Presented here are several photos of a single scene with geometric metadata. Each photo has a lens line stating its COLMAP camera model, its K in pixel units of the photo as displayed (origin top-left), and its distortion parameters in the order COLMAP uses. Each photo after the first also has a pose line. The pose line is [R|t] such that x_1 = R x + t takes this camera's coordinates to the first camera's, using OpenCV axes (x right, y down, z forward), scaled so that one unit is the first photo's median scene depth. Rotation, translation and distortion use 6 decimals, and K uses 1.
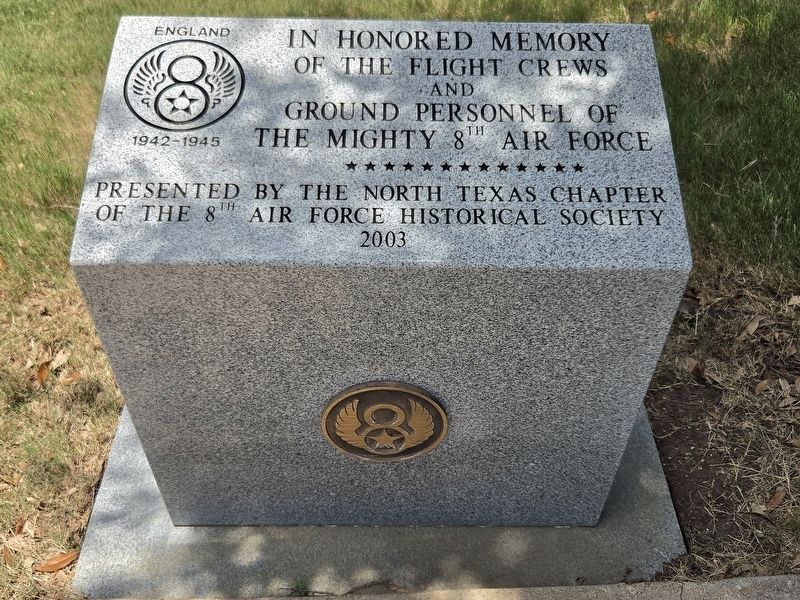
lens RADIAL K [[766.1, 0, 400.2], [0, 766.1, 300.0], [0, 0, 1]] dist [0.048293, 0.000000]
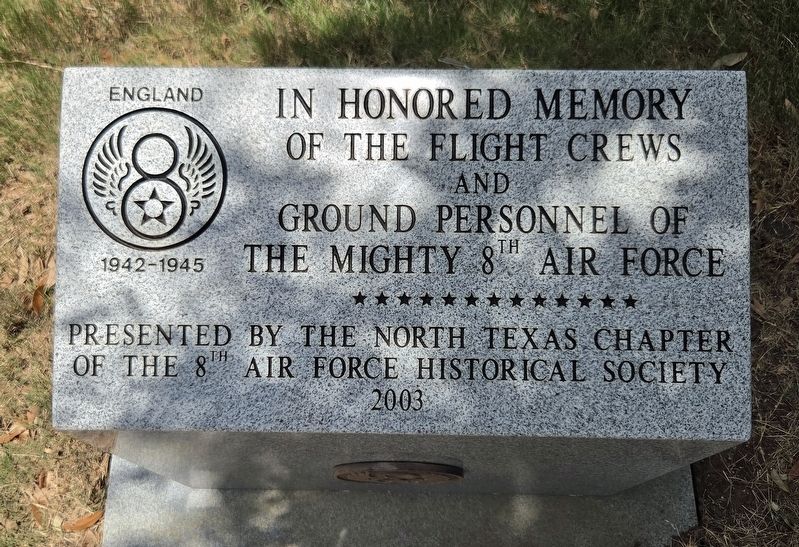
lens RADIAL K [[800.2, 0, 376.8], [0, 800.2, 270.7], [0, 0, 1]] dist [0.048196, 0.000000]
pose [[0.999165, 0.006592, -0.040320, -0.008827], [0.009336, 0.923940, 0.382423, -0.527797], [0.039774, -0.382480, 0.923107, 0.190490]]
